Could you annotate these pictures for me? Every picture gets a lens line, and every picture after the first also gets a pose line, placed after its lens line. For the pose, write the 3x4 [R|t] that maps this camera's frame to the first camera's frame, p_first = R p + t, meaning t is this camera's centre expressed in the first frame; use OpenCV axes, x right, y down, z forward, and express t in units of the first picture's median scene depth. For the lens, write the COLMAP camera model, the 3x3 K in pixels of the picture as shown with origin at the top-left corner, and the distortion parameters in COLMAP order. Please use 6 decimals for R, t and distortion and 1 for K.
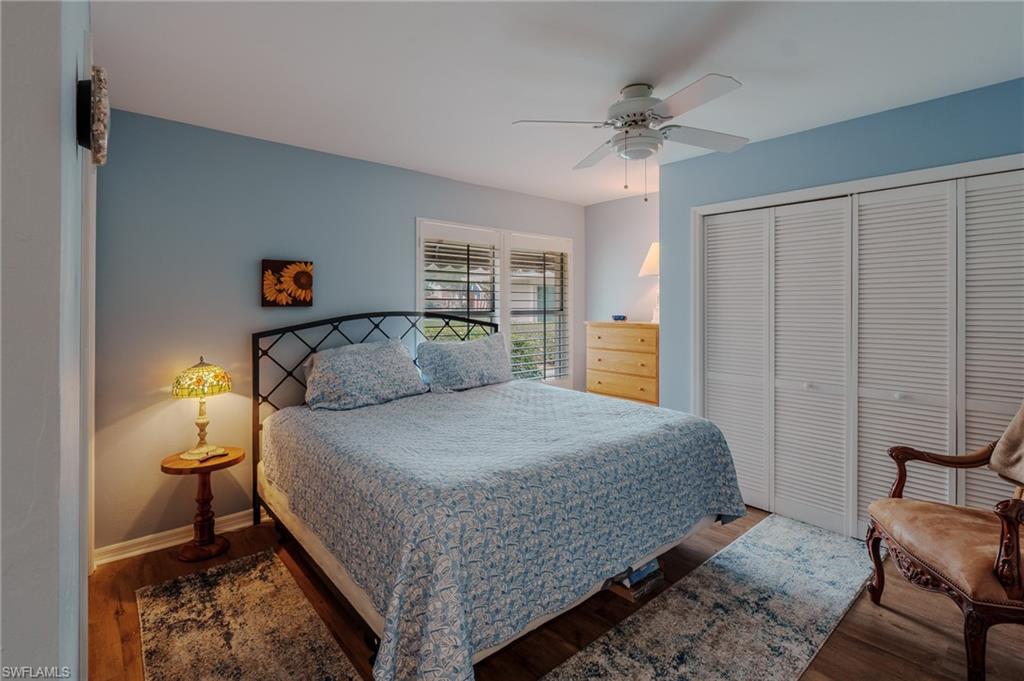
lens RADIAL K [[479.0, 0, 440.2], [0, 479.0, 302.3], [0, 0, 1]] dist [-0.007133, 0.001658]
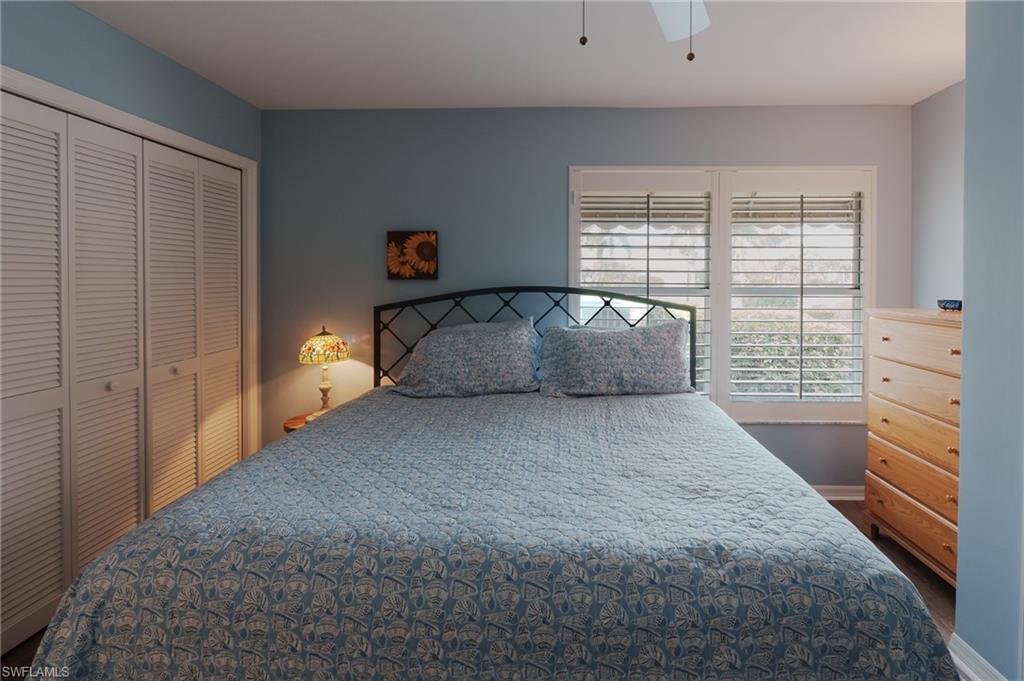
lens RADIAL K [[479.0, 0, 537.3], [0, 479.0, 284.2], [0, 0, 1]] dist [-0.007133, 0.001658]
pose [[0.774354, 0.012064, -0.632637, 0.468879], [-0.000146, 0.999822, 0.018888, 0.000419], [0.632752, -0.014534, 0.774218, 0.413183]]
